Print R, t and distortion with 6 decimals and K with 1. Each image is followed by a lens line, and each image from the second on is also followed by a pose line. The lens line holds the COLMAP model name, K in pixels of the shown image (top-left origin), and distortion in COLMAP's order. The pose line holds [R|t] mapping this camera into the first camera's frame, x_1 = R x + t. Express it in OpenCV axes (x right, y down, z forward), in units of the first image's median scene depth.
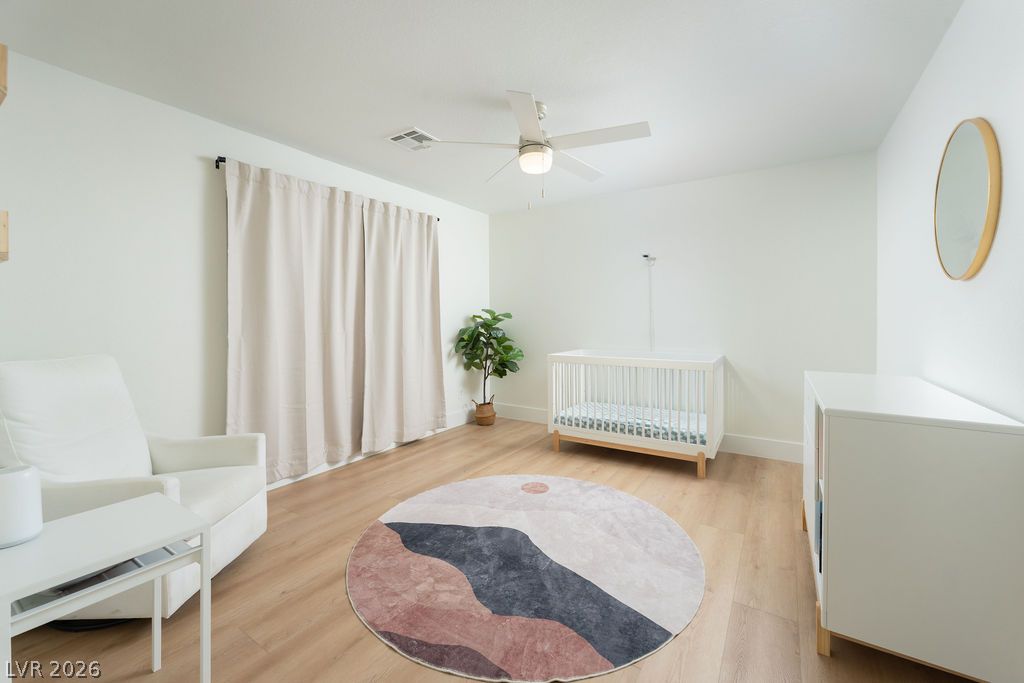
lens RADIAL K [[412.9, 0, 505.5], [0, 412.9, 319.3], [0, 0, 1]] dist [-0.000395, -0.000080]
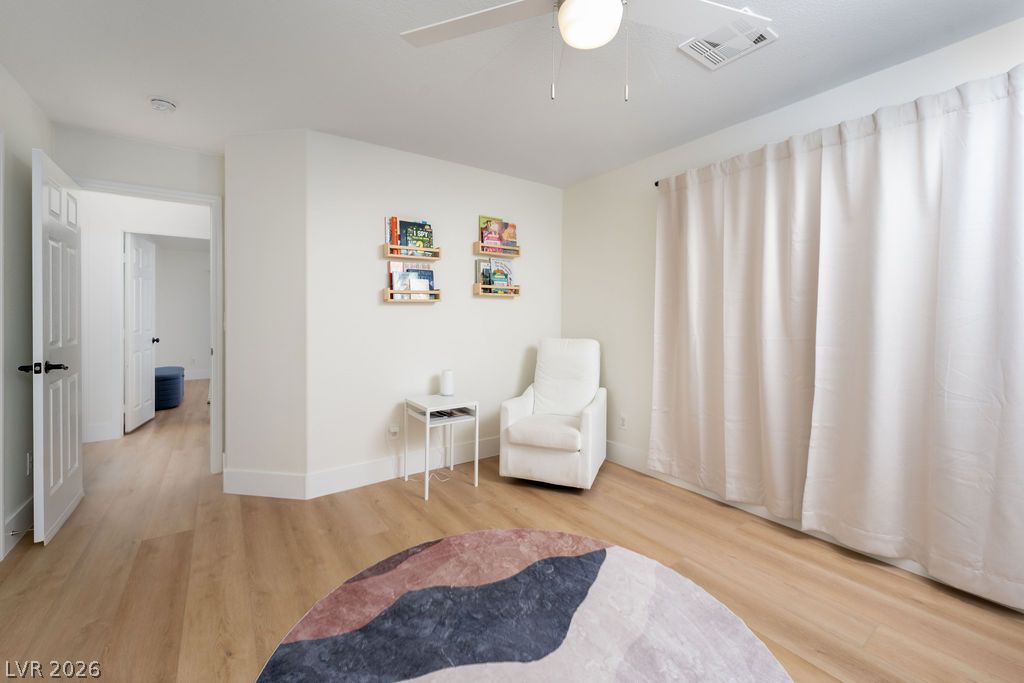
lens RADIAL K [[412.9, 0, 505.5], [0, 412.9, 319.3], [0, 0, 1]] dist [-0.000395, -0.000080]
pose [[-0.358285, 0.024228, -0.933298, 0.625917], [0.005912, 0.999702, 0.023682, -0.032008], [0.933594, 0.002967, -0.358321, 1.134150]]
